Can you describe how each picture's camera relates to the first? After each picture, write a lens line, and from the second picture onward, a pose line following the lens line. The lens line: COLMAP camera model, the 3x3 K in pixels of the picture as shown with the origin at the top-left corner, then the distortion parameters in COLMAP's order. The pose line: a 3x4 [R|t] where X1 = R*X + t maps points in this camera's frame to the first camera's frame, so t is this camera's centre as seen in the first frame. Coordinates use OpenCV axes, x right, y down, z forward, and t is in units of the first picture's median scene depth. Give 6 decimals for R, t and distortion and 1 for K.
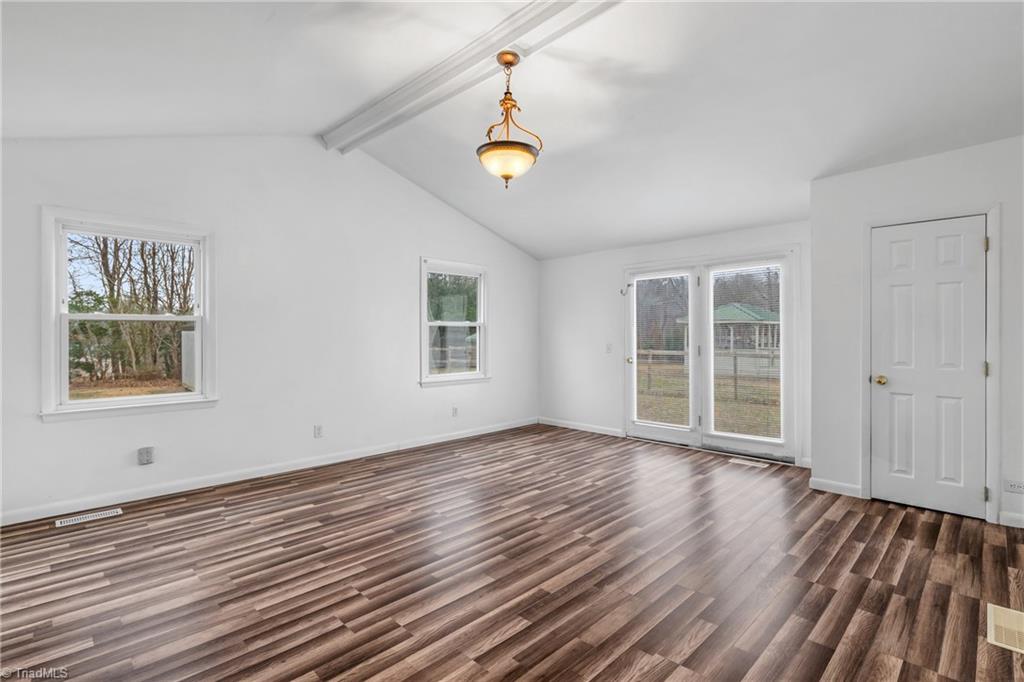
lens RADIAL K [[472.7, 0, 513.0], [0, 472.7, 339.2], [0, 0, 1]] dist [0.000877, -0.000095]
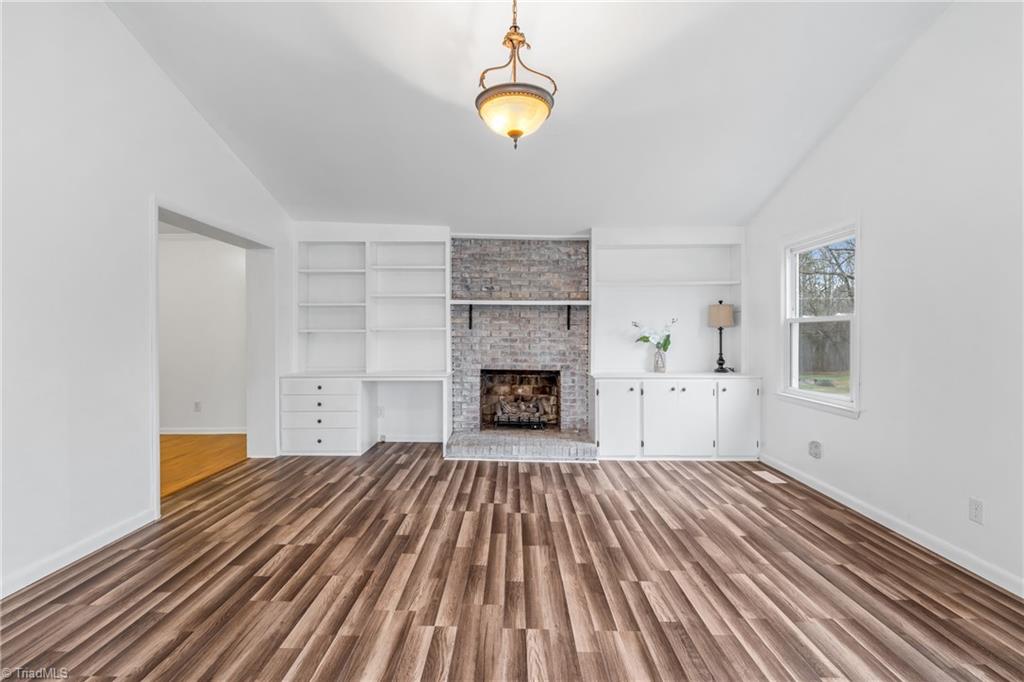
lens RADIAL K [[472.7, 0, 513.0], [0, 472.7, 339.2], [0, 0, 1]] dist [0.000877, -0.000095]
pose [[-0.702793, 0.003538, -0.711386, 0.539482], [-0.012646, 0.999767, 0.017466, -0.010572], [0.711282, 0.021272, -0.702584, 1.506740]]
